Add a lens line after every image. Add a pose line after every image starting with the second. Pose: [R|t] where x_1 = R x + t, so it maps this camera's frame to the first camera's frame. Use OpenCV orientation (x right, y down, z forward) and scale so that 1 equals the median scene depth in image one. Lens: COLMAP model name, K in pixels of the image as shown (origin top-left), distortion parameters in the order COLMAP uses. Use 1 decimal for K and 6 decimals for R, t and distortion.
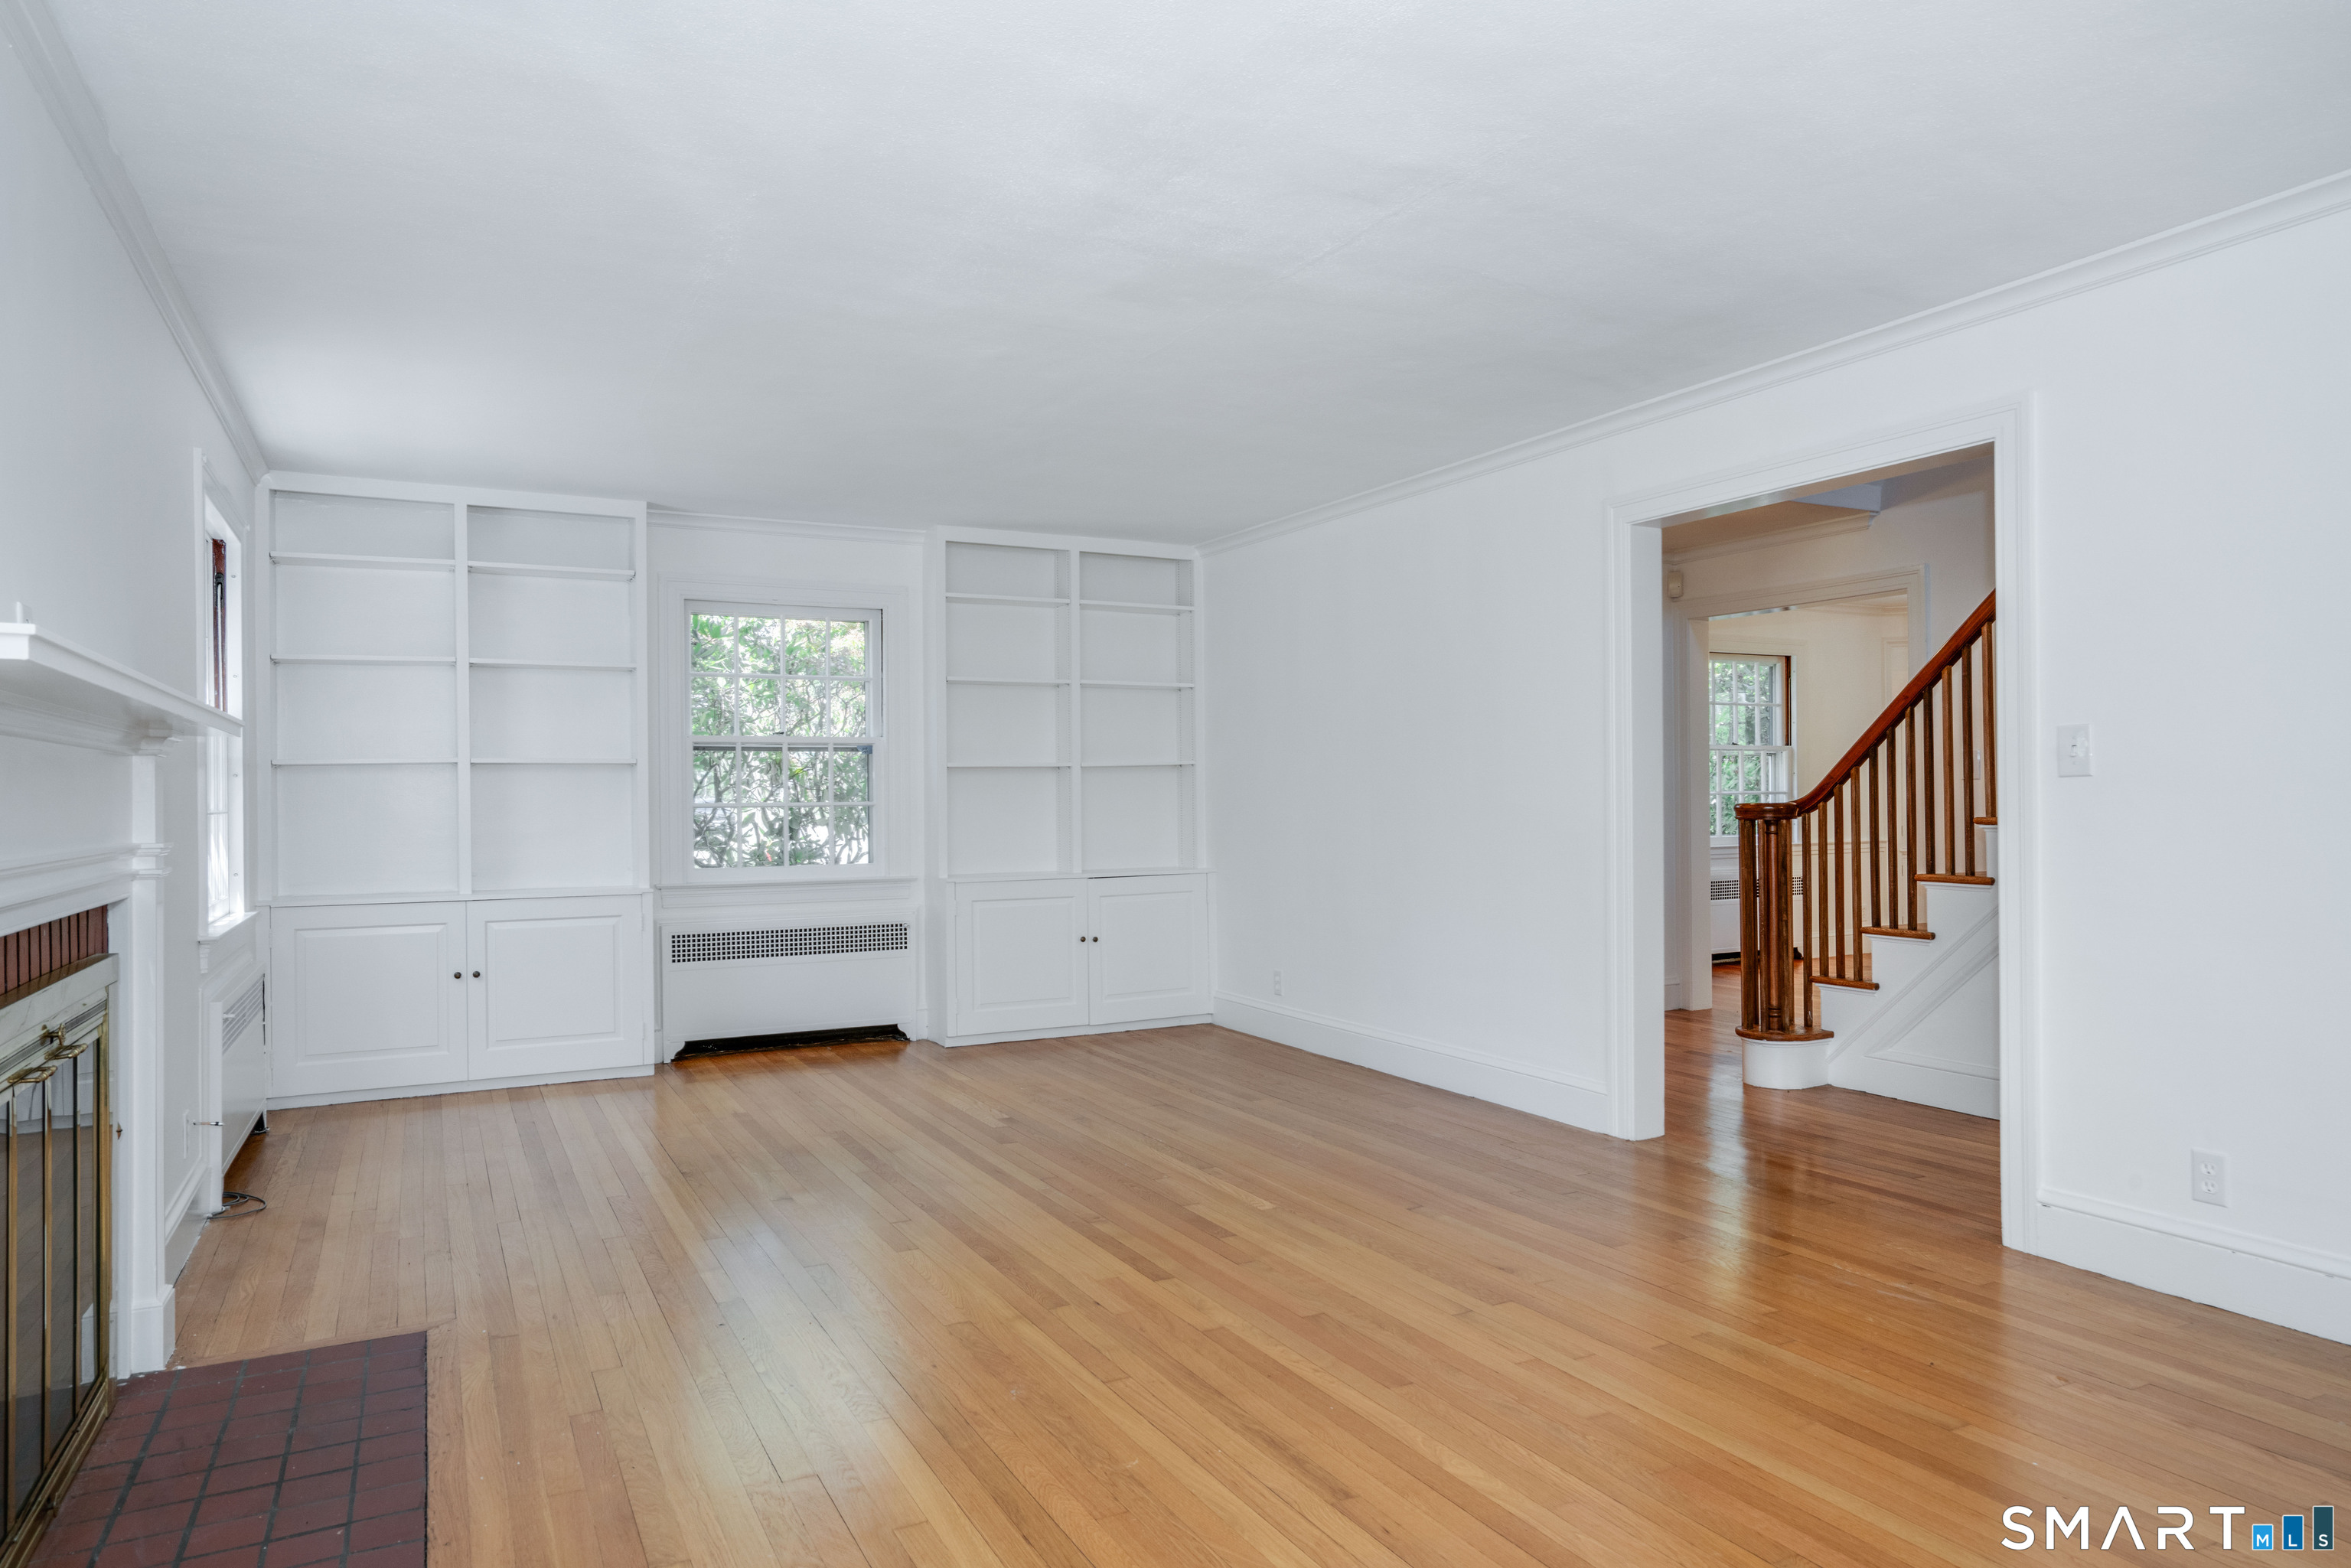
lens RADIAL K [[1446.5, 0, 1175.5], [0, 1446.5, 784.0], [0, 0, 1]] dist [-0.003011, 0.001437]
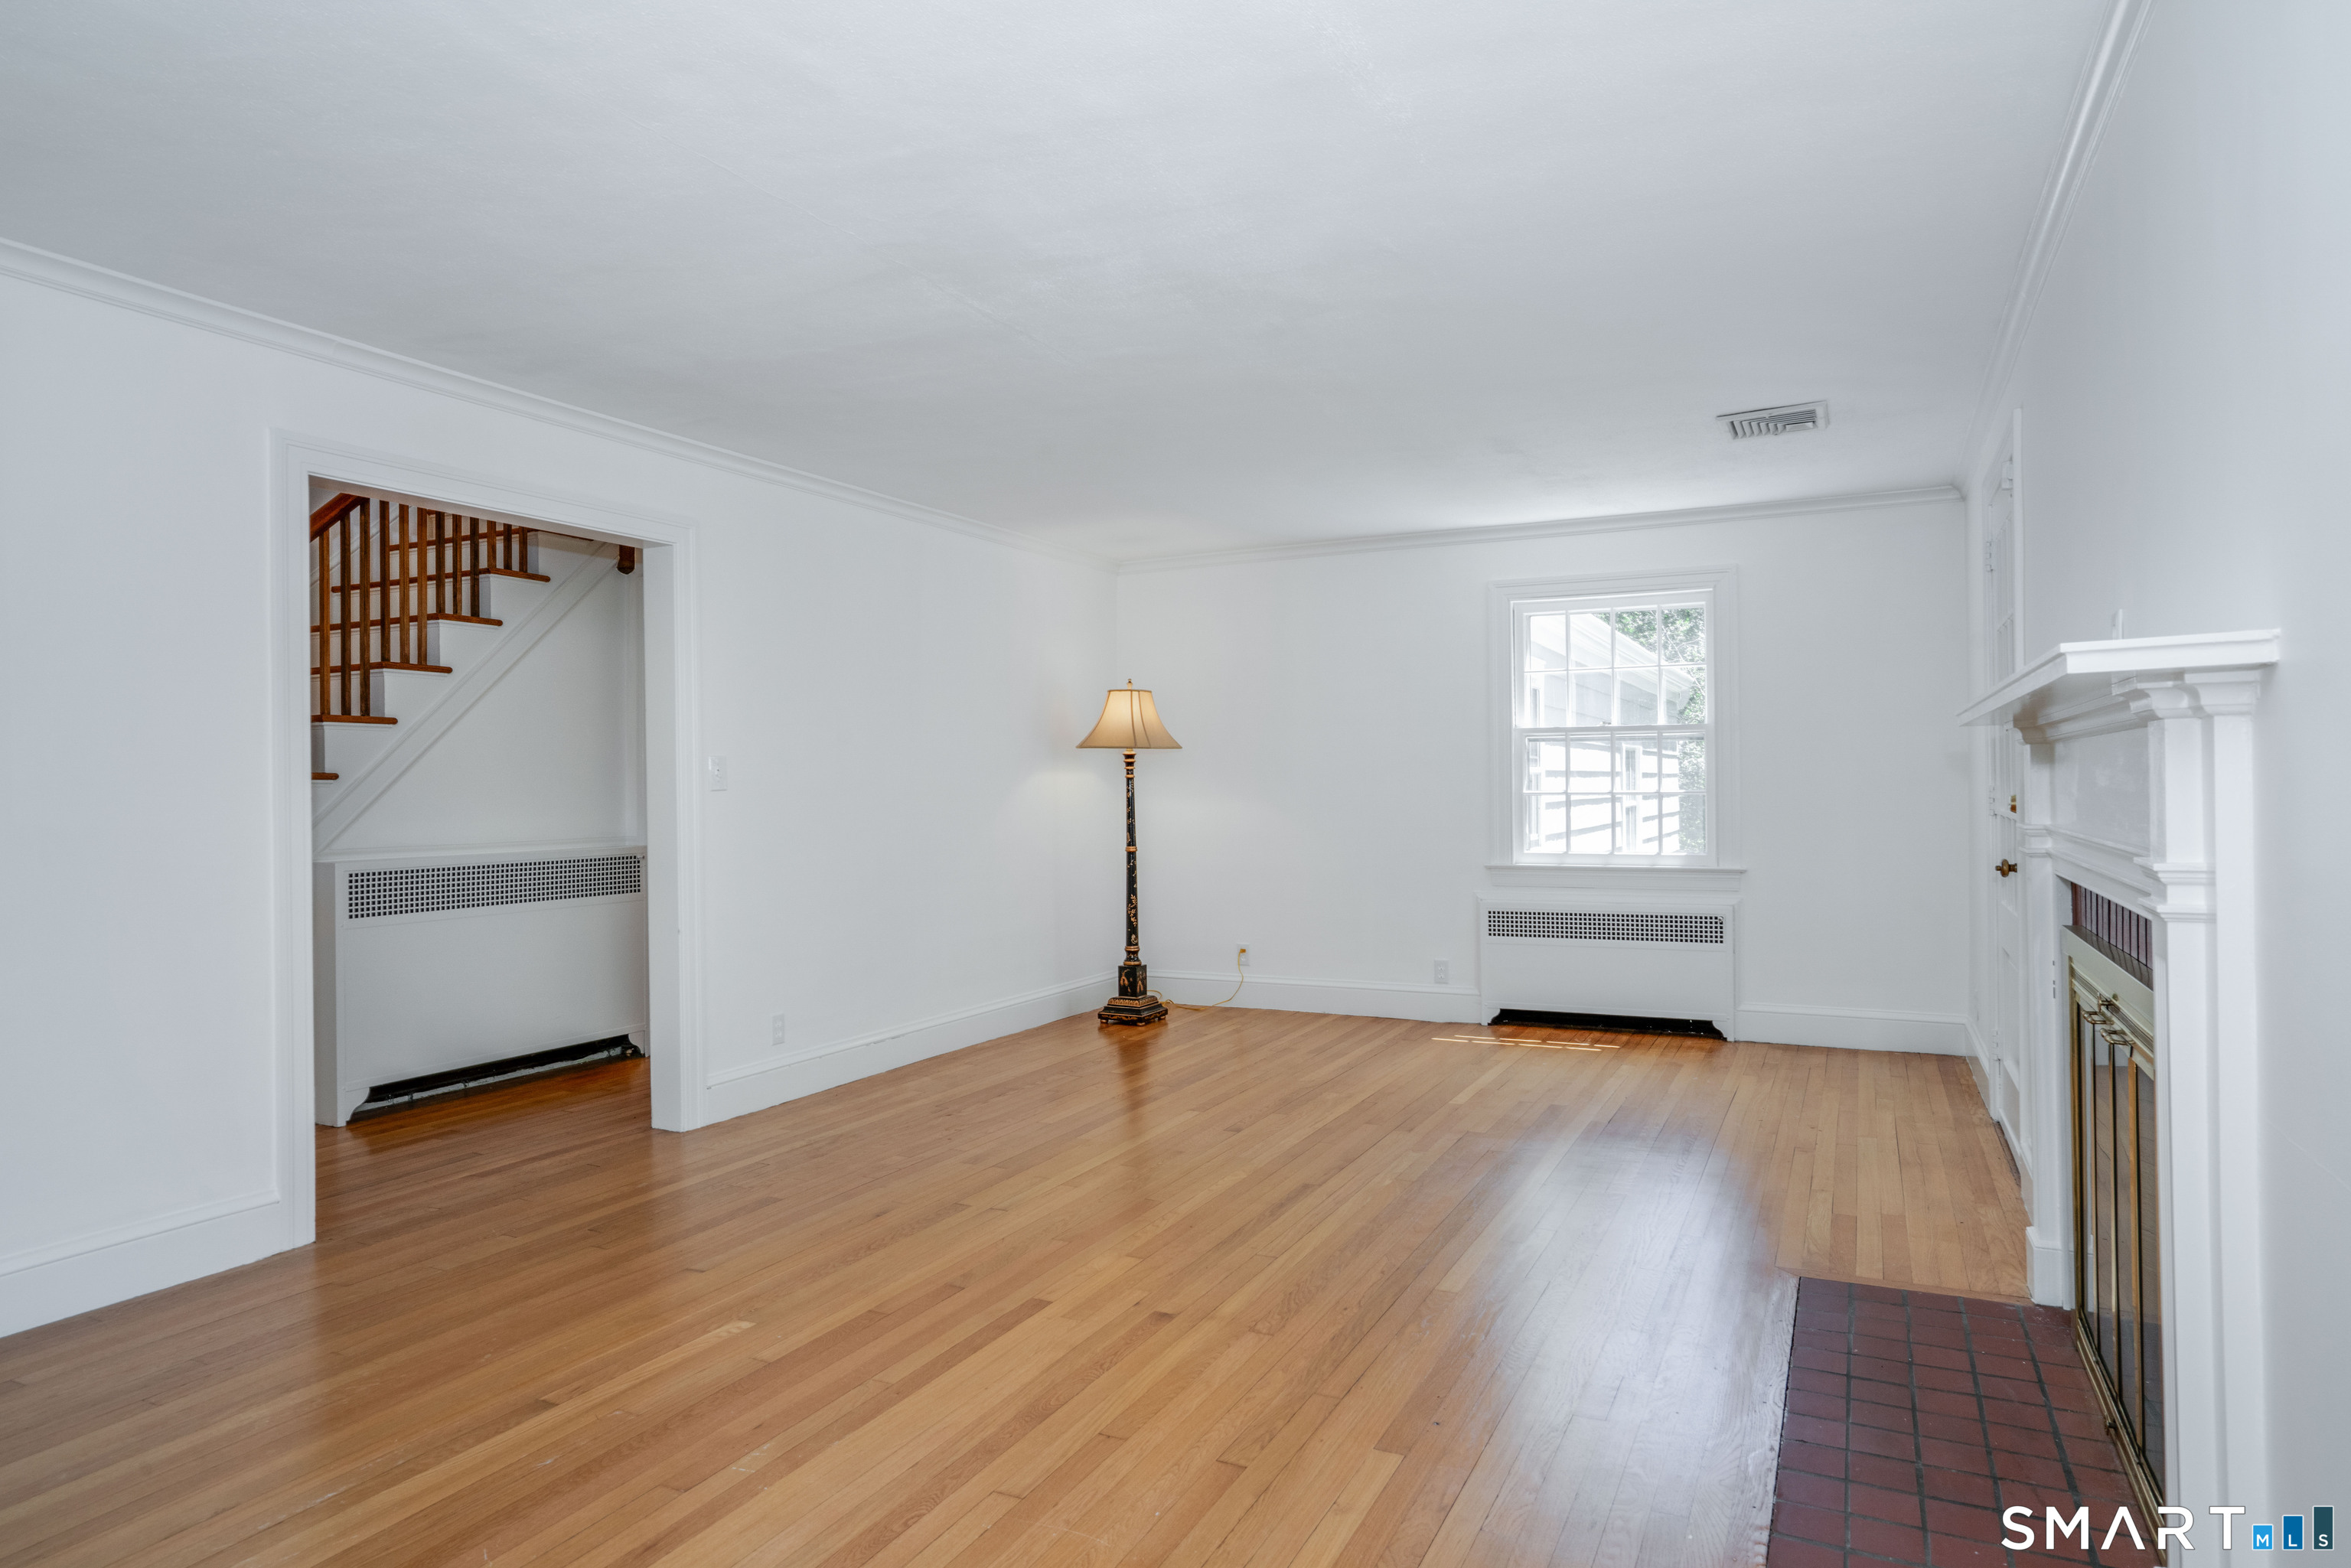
lens RADIAL K [[1446.5, 0, 1175.5], [0, 1446.5, 784.0], [0, 0, 1]] dist [-0.003011, 0.001437]
pose [[-0.595892, 0.013953, 0.802943, -0.713639], [0.009838, 0.999901, -0.010074, 0.008425], [-0.803004, 0.001896, -0.595971, 1.279577]]
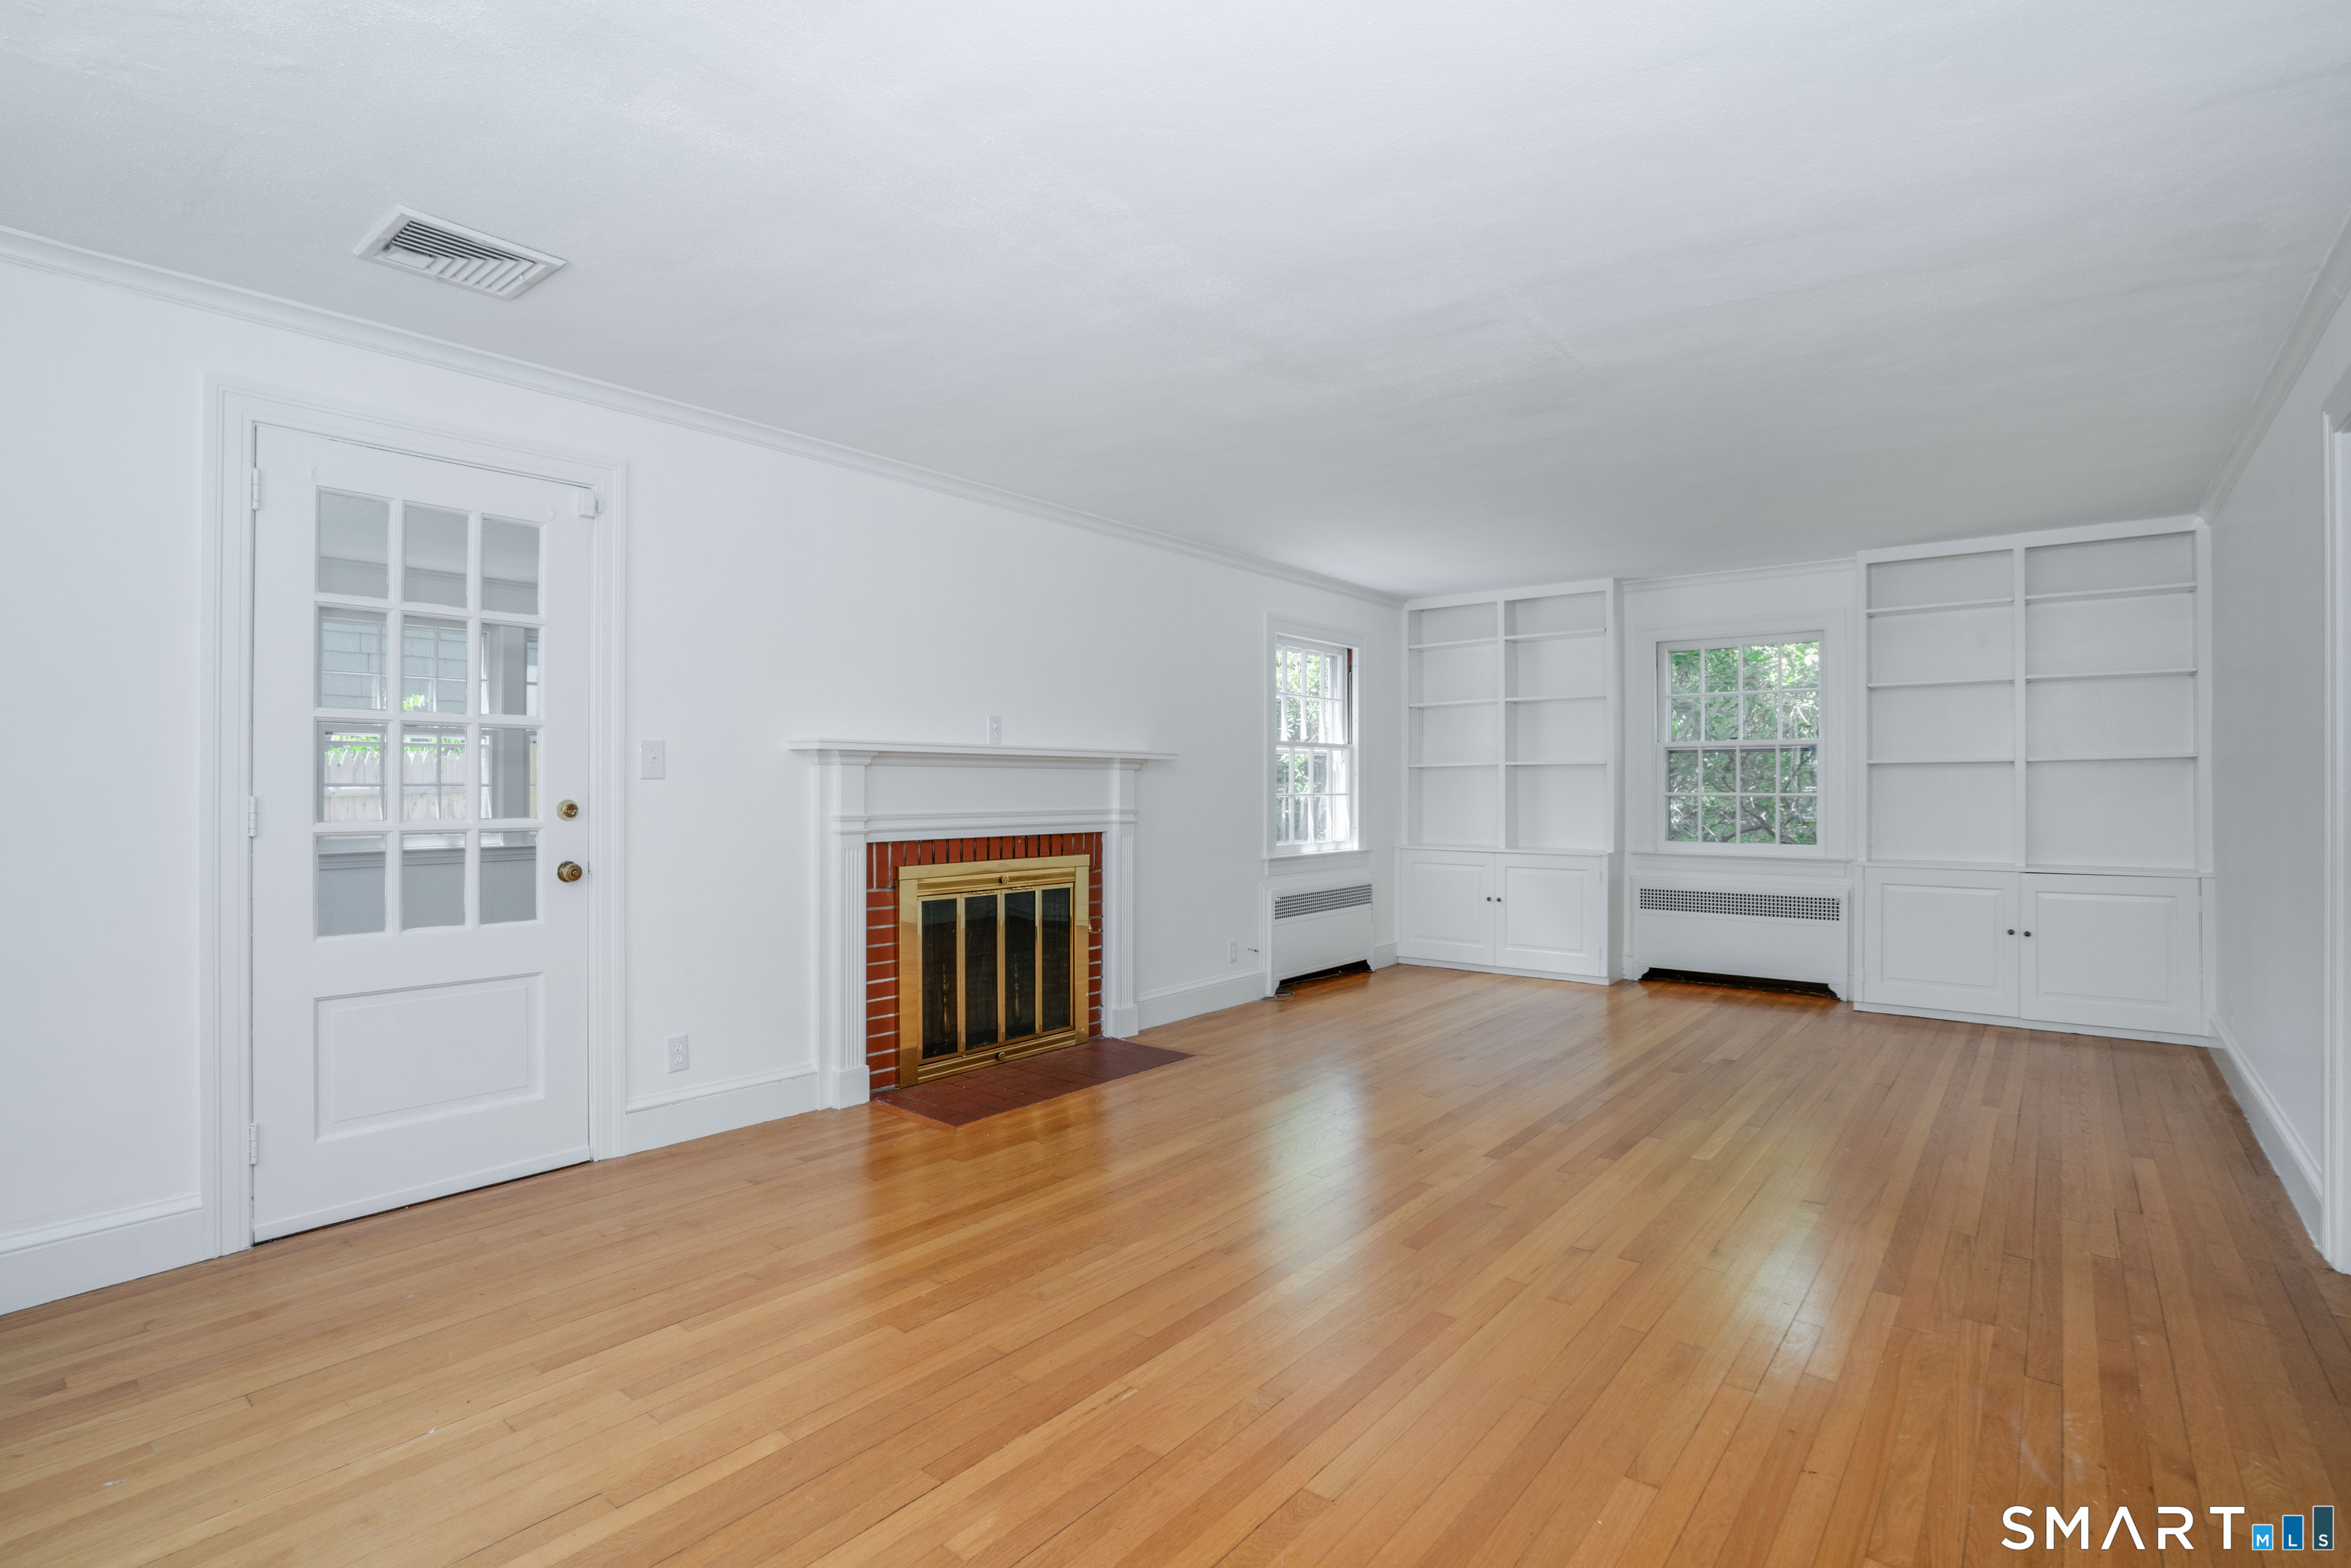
lens RADIAL K [[1104.0, 0, 1175.5], [0, 1104.0, 784.0], [0, 0, 1]] dist [-0.075008, 0.046835]
pose [[0.402405, 0.007230, -0.915433, 0.672266], [0.002443, 0.999957, 0.008971, -0.008688], [0.915459, -0.005847, 0.402370, 0.284511]]
